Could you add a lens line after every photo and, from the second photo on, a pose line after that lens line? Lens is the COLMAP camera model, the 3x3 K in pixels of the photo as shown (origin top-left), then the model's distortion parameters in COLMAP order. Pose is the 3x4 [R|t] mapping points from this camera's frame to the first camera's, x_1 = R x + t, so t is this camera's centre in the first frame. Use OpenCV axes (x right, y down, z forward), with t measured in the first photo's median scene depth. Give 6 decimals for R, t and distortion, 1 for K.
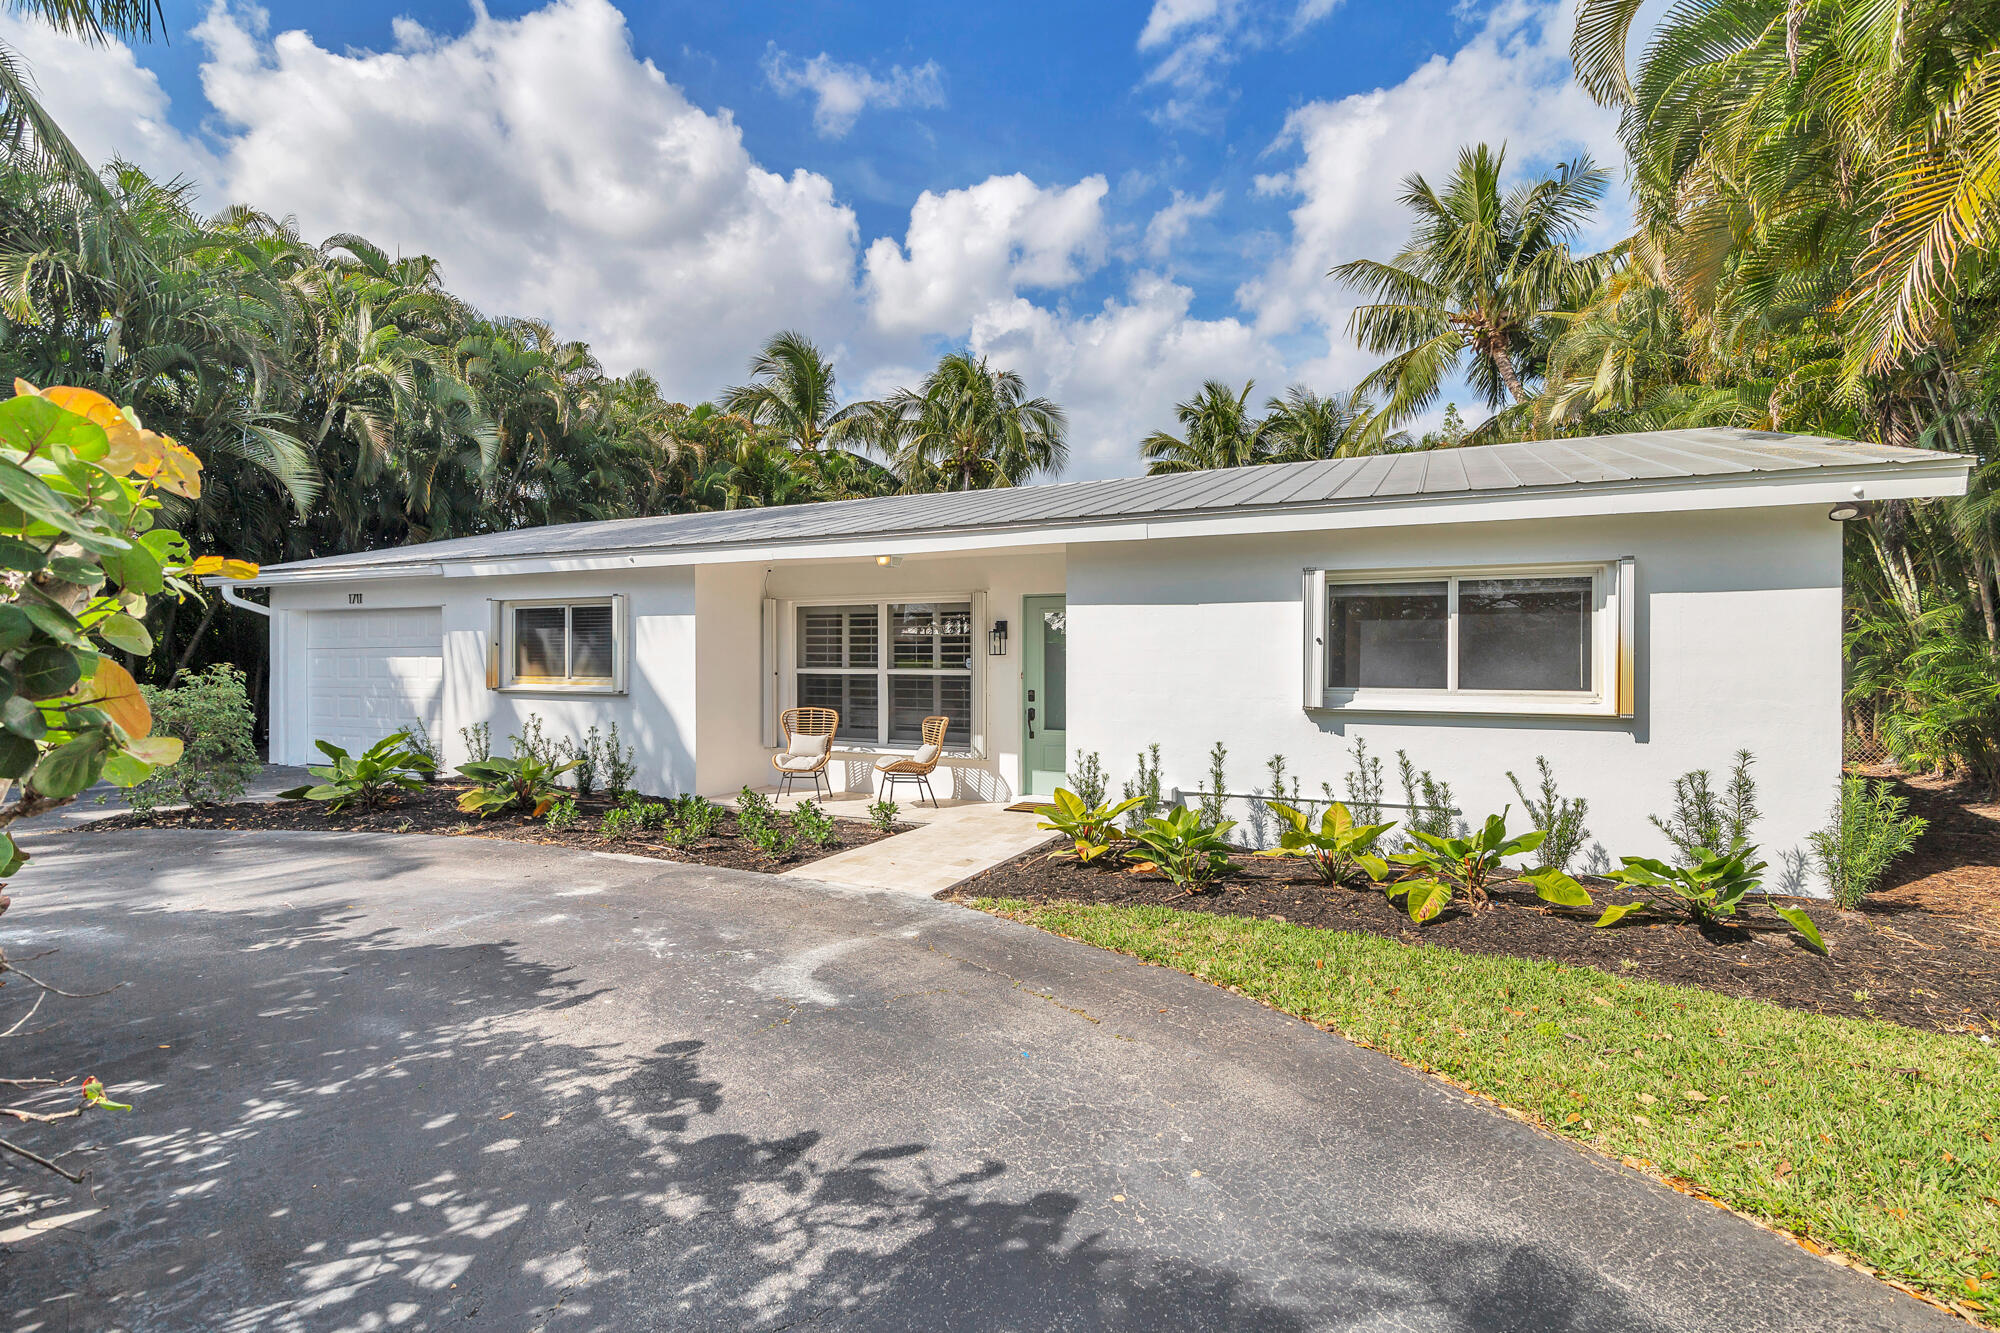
lens RADIAL K [[924.7, 0, 1000.8], [0, 924.7, 661.9], [0, 0, 1]] dist [-0.003672, -0.000592]
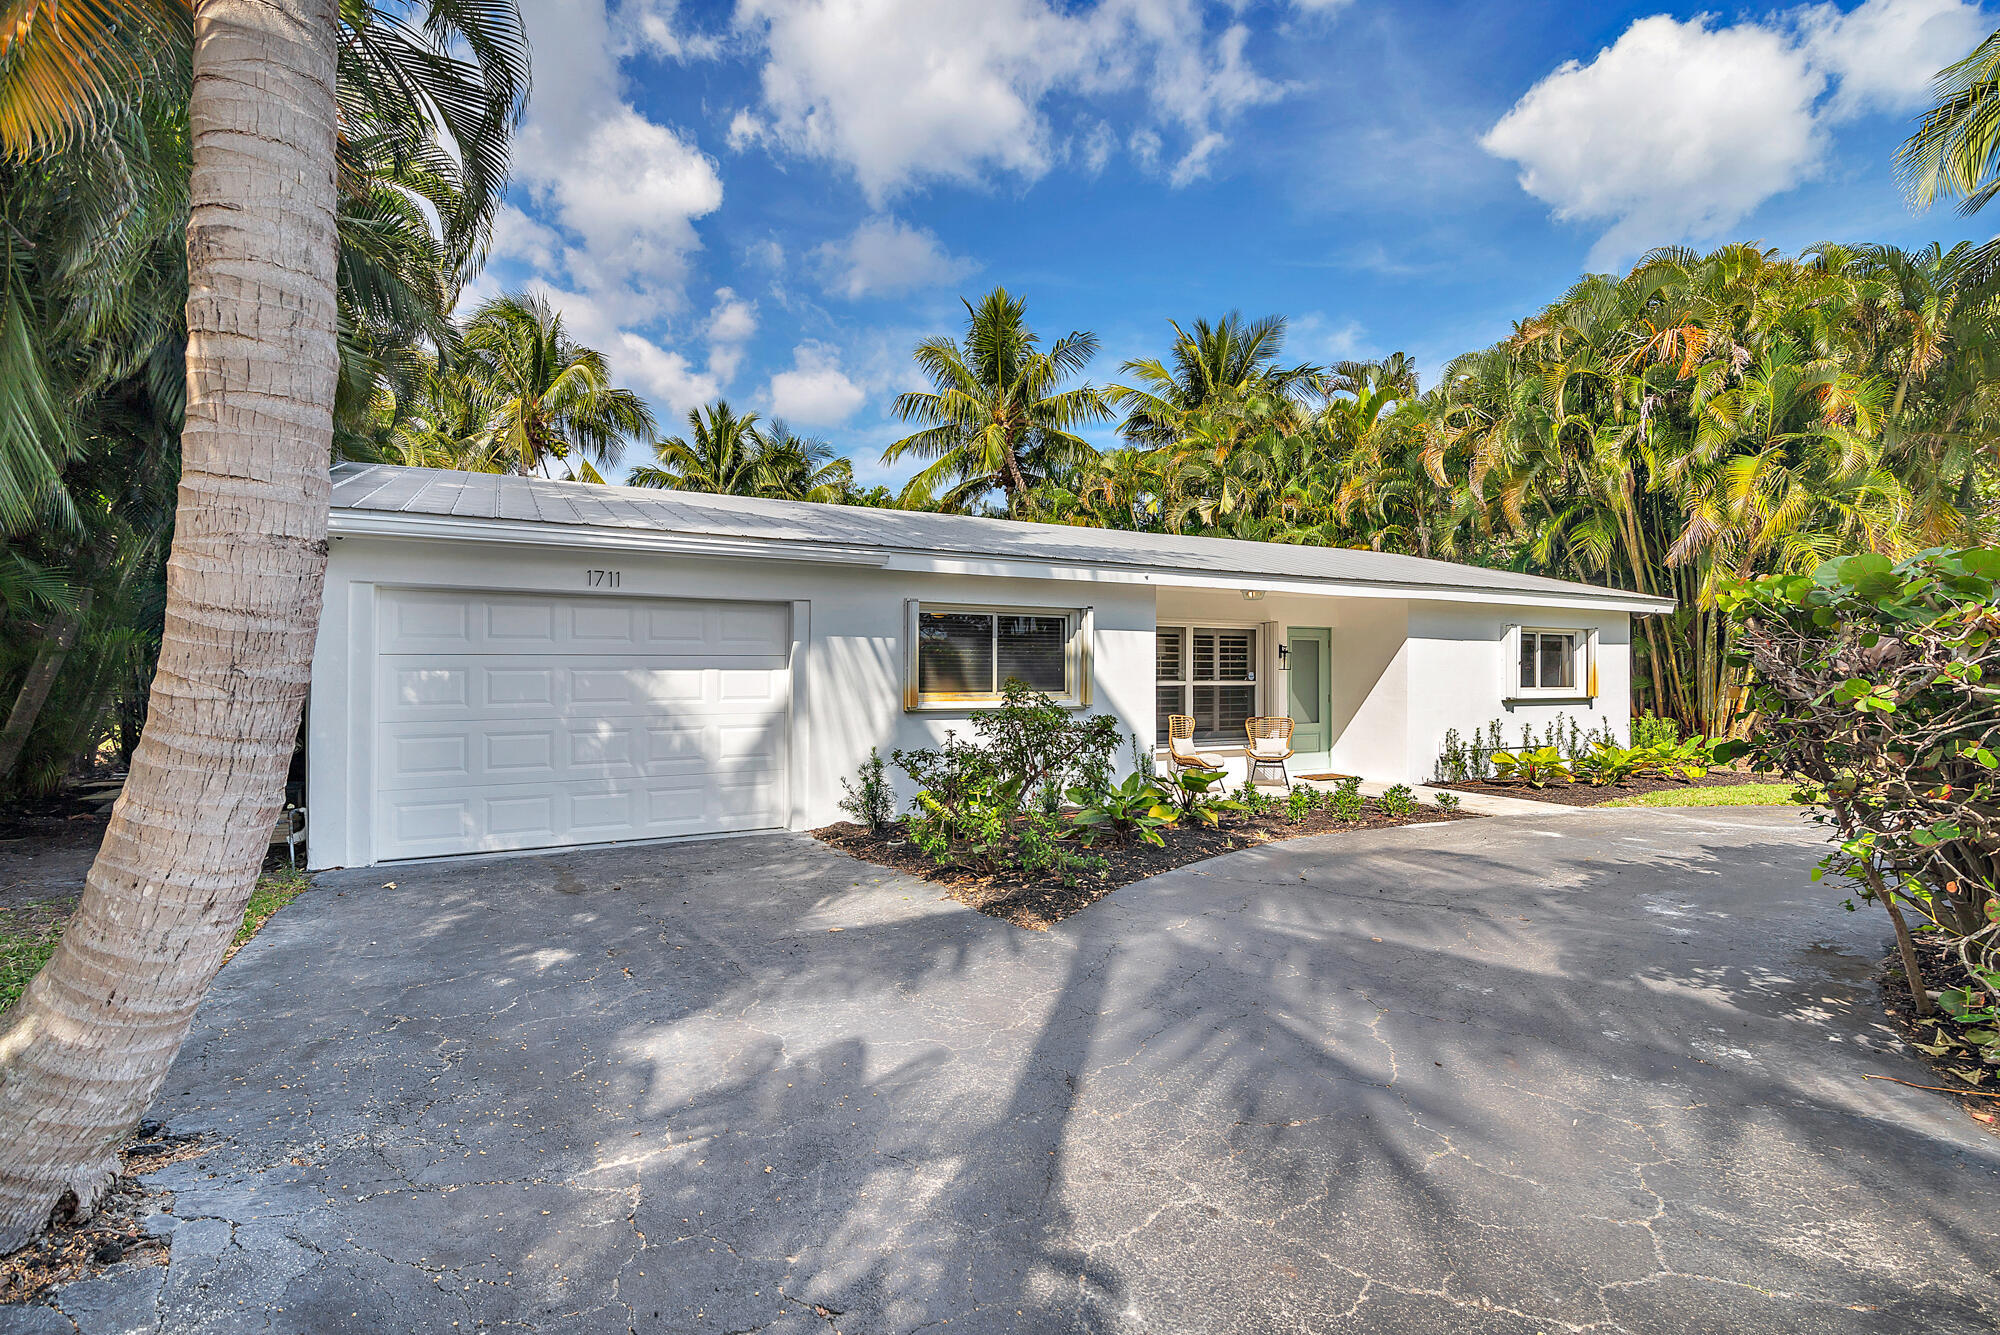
lens RADIAL K [[924.7, 0, 1004.4], [0, 924.7, 671.0], [0, 0, 1]] dist [-0.003672, -0.000592]
pose [[0.601673, 0.000825, 0.798742, -1.264060], [0.001897, 0.999995, -0.002462, -0.003140], [-0.798740, 0.002996, 0.601668, 0.484993]]
